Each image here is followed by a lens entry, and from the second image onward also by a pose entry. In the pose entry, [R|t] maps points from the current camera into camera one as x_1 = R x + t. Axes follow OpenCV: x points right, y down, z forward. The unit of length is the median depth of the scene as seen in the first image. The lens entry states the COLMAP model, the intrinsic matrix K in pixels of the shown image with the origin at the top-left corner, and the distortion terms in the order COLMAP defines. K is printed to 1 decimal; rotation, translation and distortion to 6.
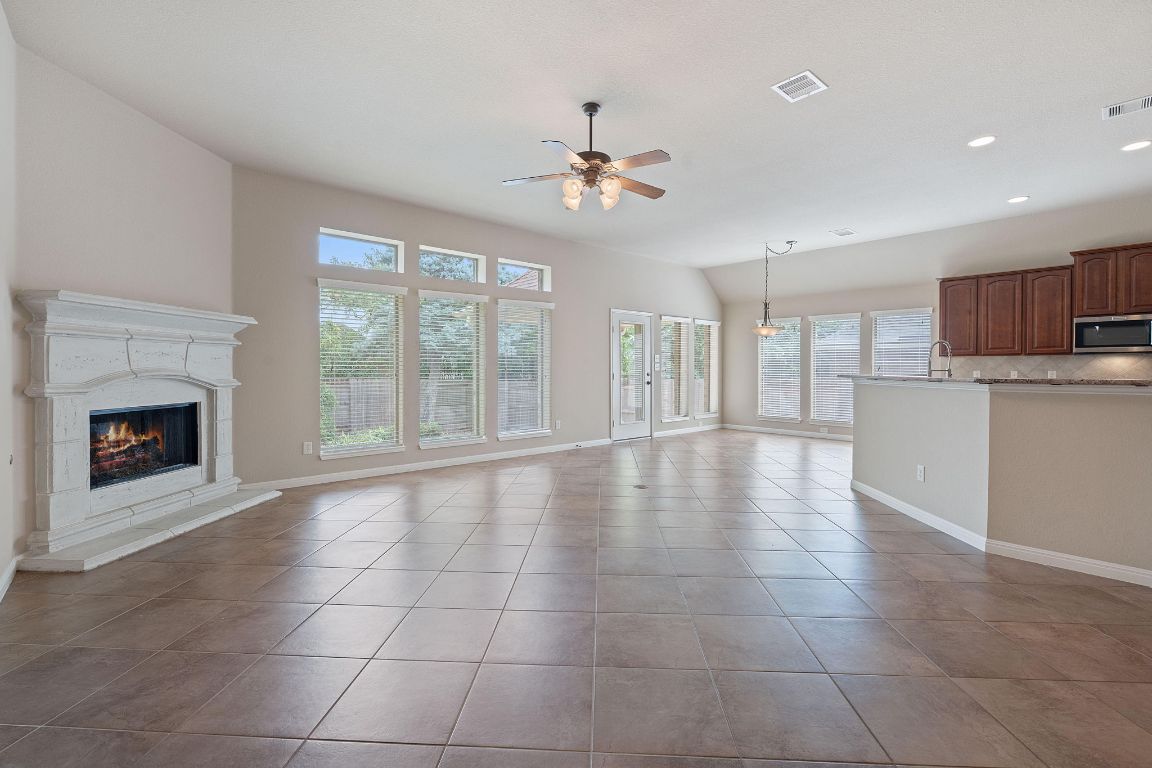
lens RADIAL K [[509.7, 0, 581.9], [0, 509.7, 371.8], [0, 0, 1]] dist [-0.002821, -0.000061]
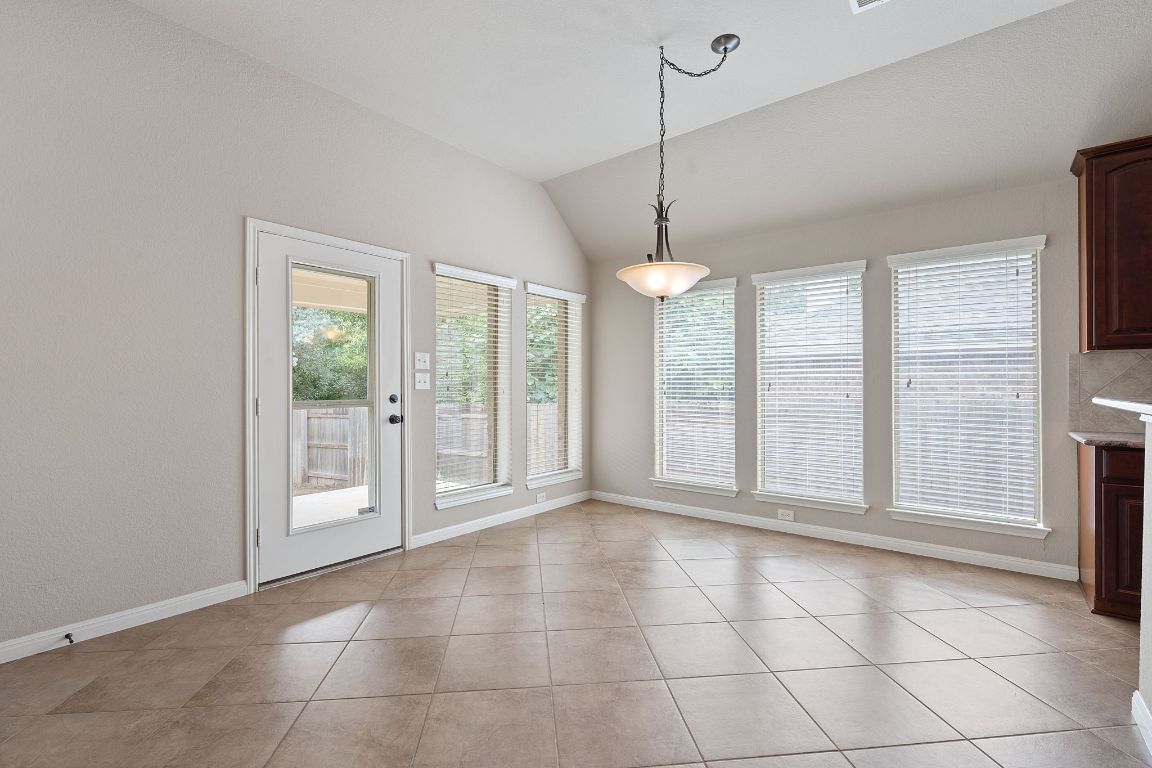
lens RADIAL K [[509.7, 0, 583.1], [0, 509.7, 389.2], [0, 0, 1]] dist [-0.002821, -0.000061]
pose [[0.987361, -0.004796, 0.158416, 0.216161], [0.004750, 0.999988, 0.000674, -0.002563], [-0.158418, 0.000087, 0.987372, 0.565341]]
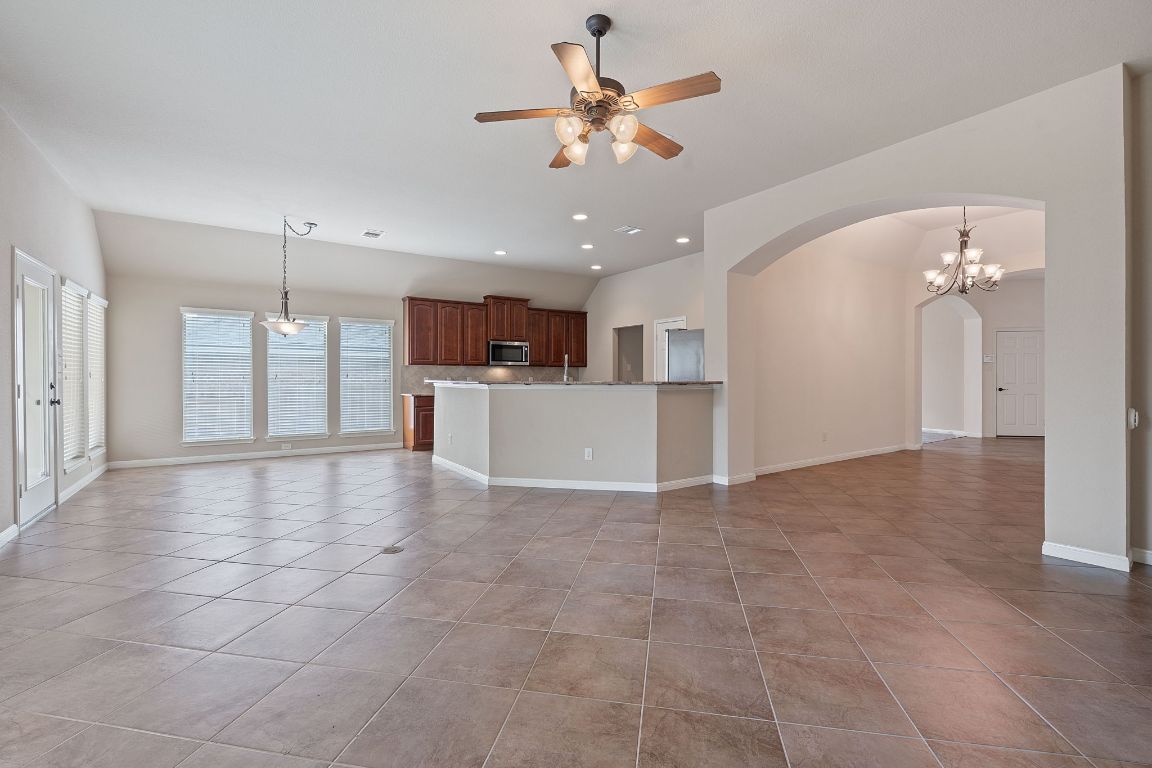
lens RADIAL K [[509.7, 0, 576.2], [0, 509.7, 372.1], [0, 0, 1]] dist [-0.002821, -0.000061]
pose [[0.137545, 0.006439, 0.990475, -0.312034], [0.003491, 0.999970, -0.006986, -0.004004], [-0.990489, 0.004418, 0.137518, 0.393528]]
